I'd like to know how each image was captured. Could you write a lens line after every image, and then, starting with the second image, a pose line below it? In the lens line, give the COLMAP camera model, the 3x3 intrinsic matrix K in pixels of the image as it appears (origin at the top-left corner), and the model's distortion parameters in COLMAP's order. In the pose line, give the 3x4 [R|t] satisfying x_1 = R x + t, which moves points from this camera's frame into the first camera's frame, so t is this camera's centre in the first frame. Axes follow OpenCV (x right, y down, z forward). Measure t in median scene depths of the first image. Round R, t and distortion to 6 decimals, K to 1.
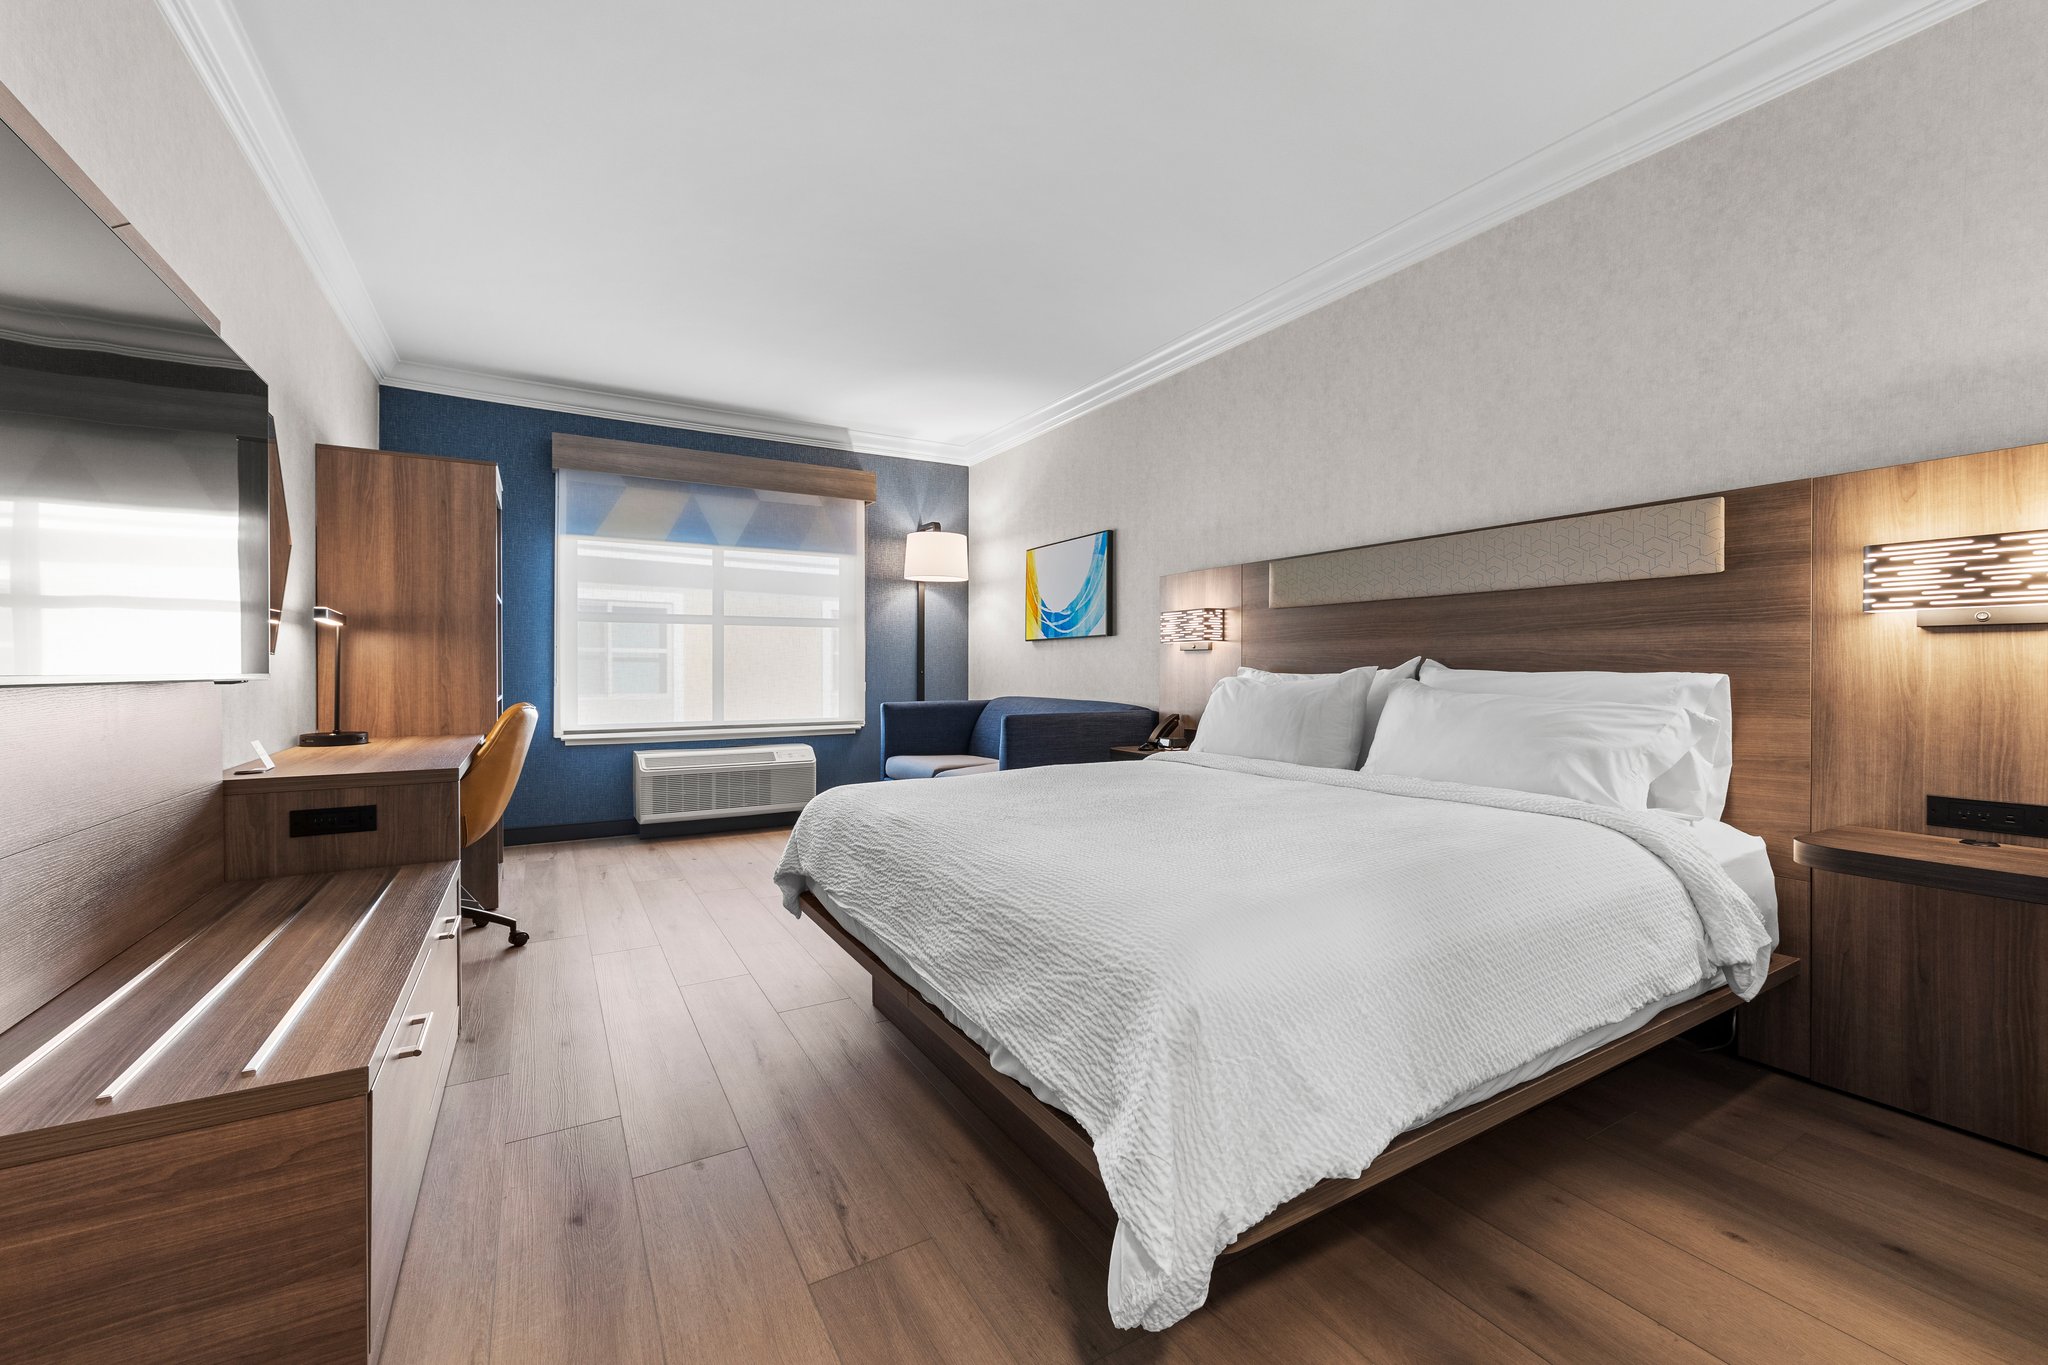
lens RADIAL K [[836.6, 0, 1024.0], [0, 836.6, 682.5], [0, 0, 1]] dist [-0.001024, -0.000053]
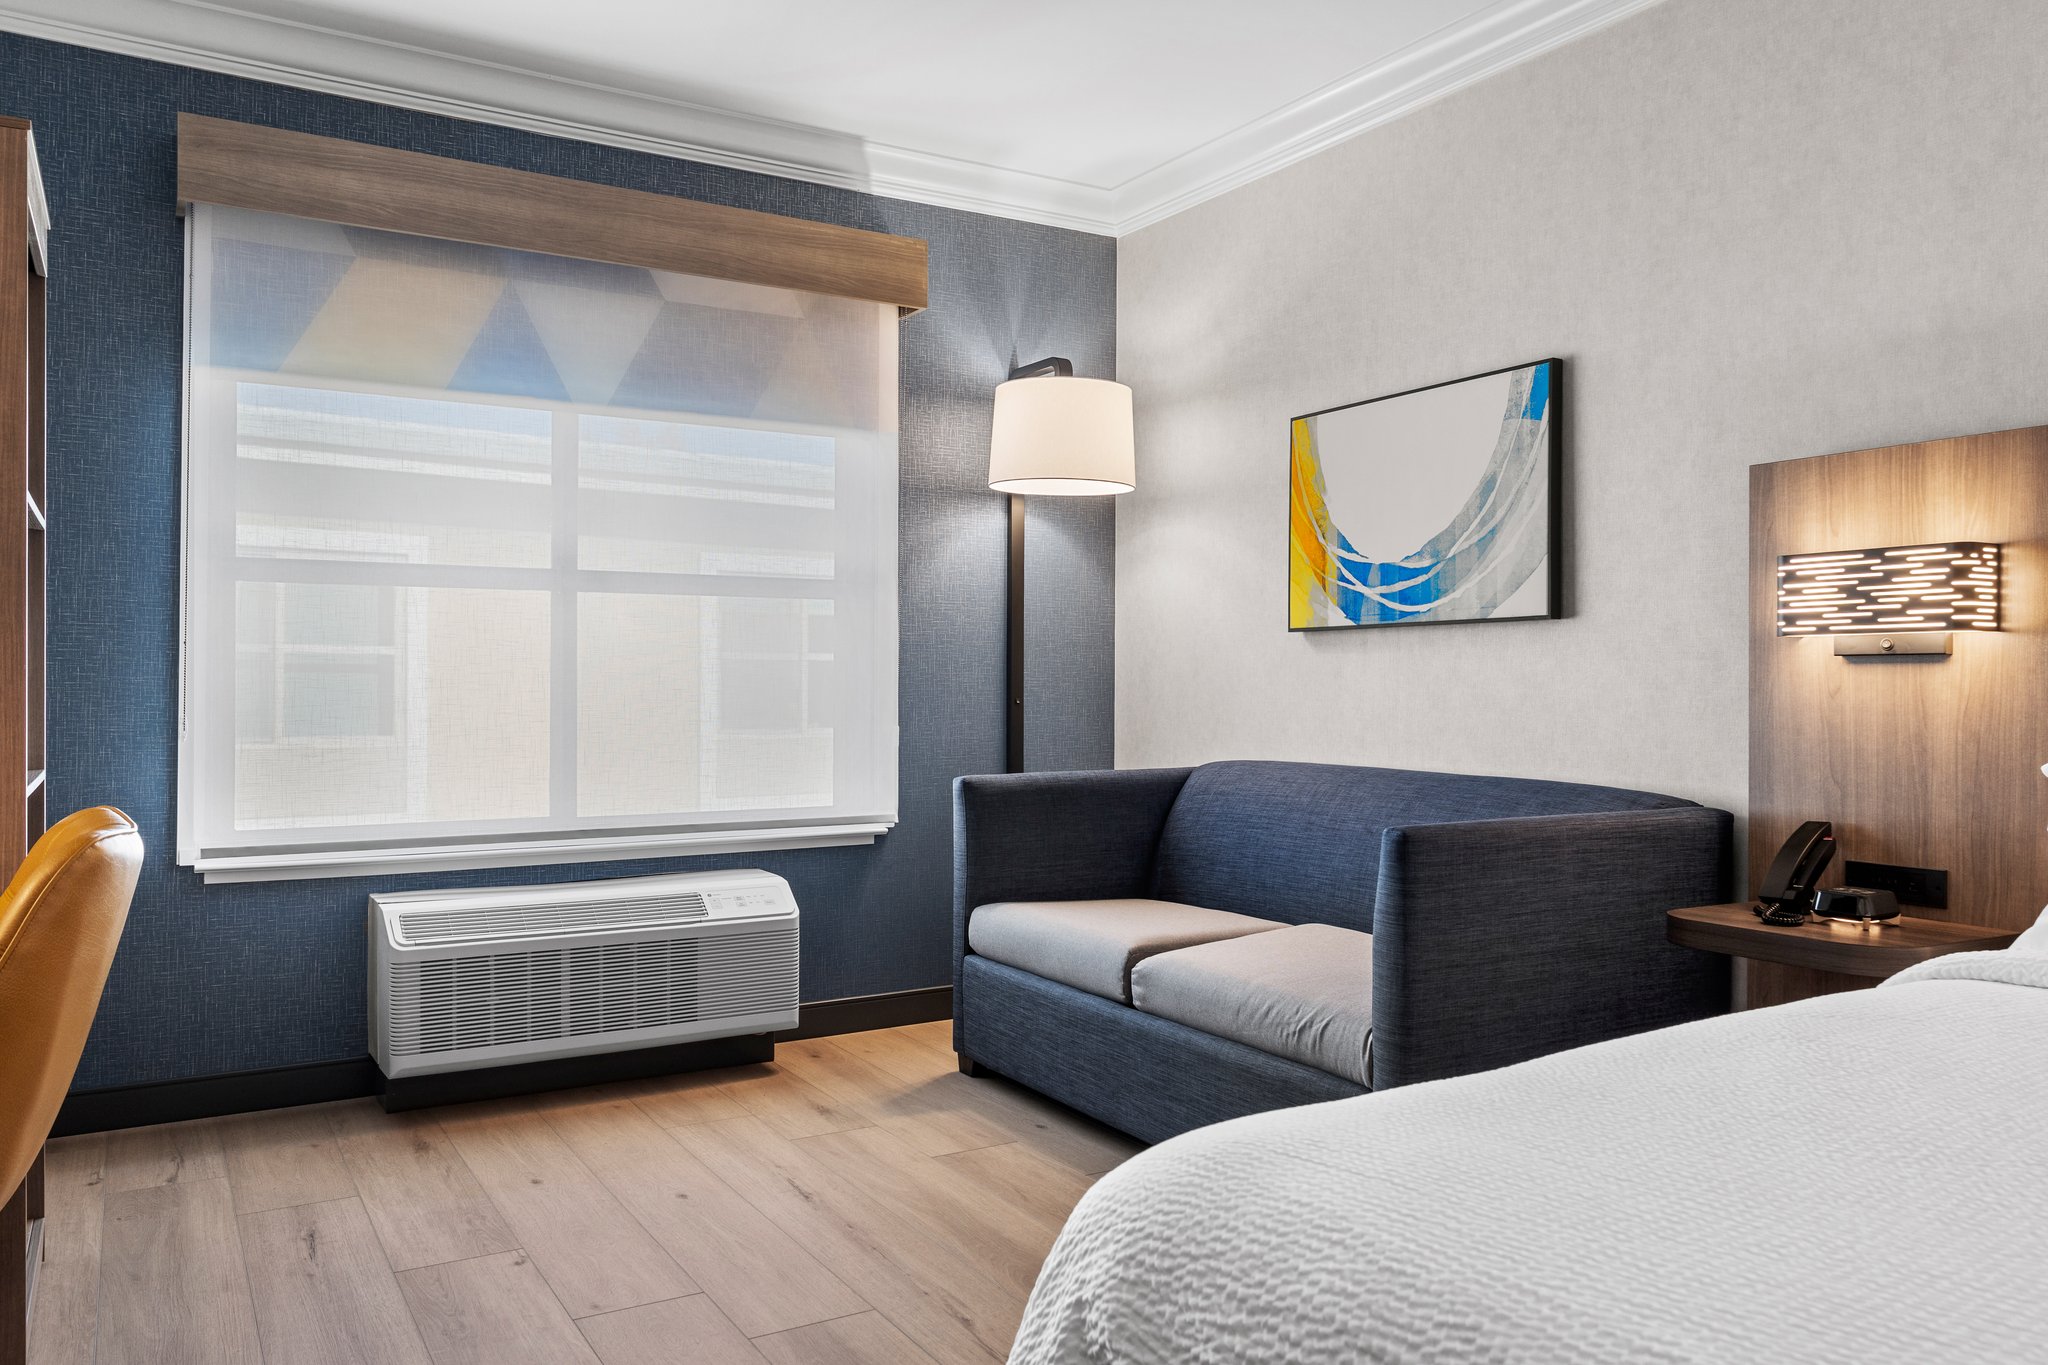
lens RADIAL K [[1498.5, 0, 1021.8], [0, 1498.5, 697.8], [0, 0, 1]] dist [-0.002197, 0.000663]
pose [[0.999958, 0.002174, 0.008879, -0.147304], [-0.002112, 0.999973, -0.006971, -0.010544], [-0.008894, 0.006952, 0.999936, 0.249440]]
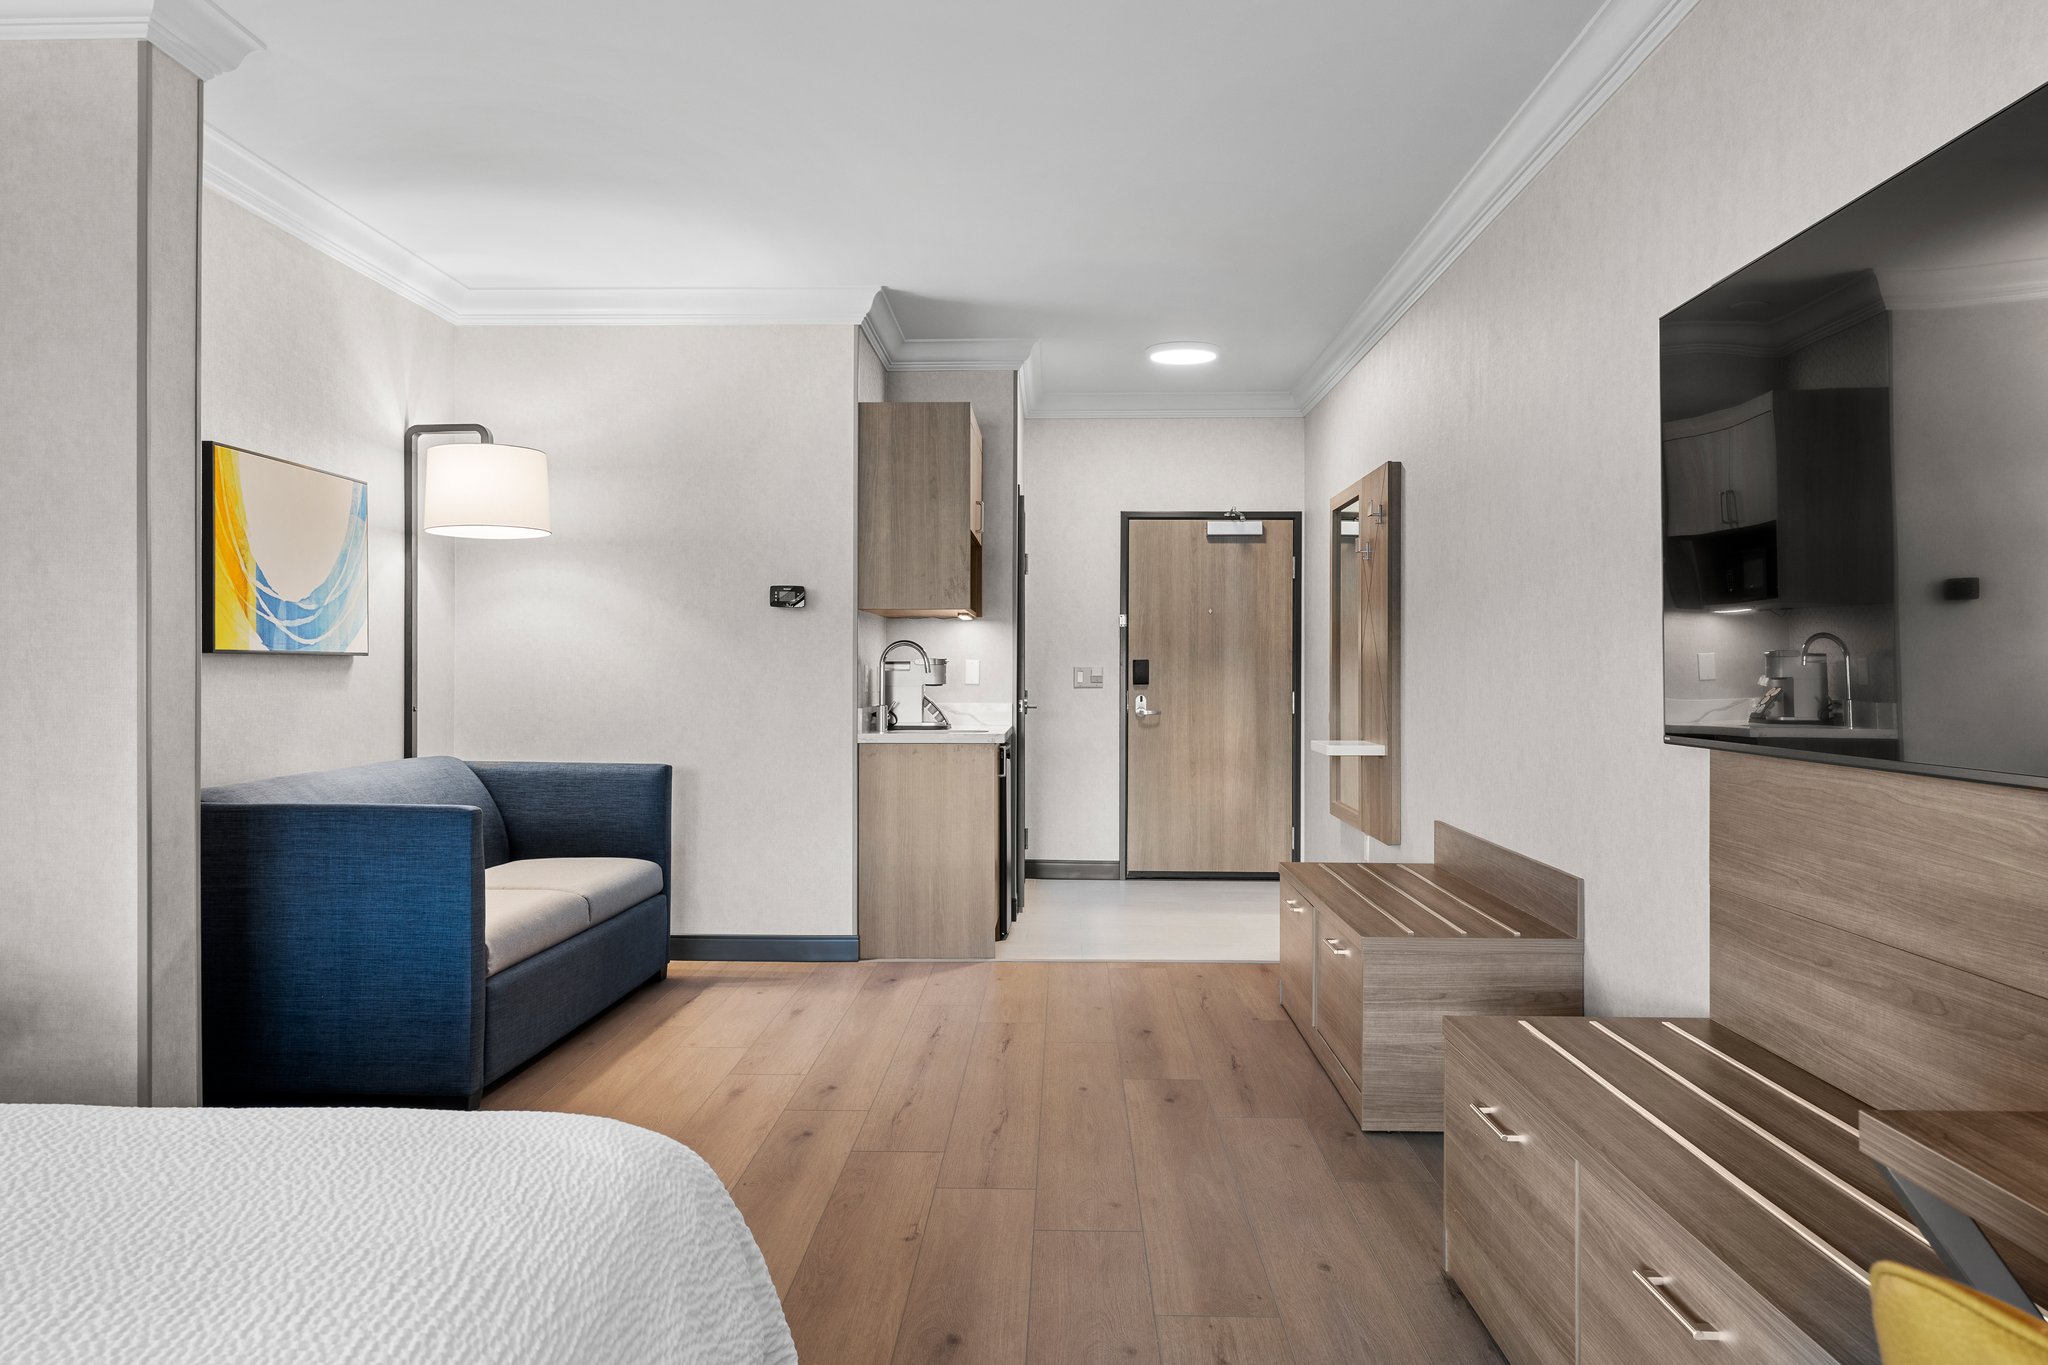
lens RADIAL K [[1400.3, 0, 1024.0], [0, 1400.3, 682.5], [0, 0, 1]] dist [0.000390, 0.000081]
pose [[-0.848888, -0.002943, 0.528565, -0.762216], [0.004321, 0.999912, 0.012508, -0.043017], [-0.528556, 0.012902, -0.848801, 1.454807]]
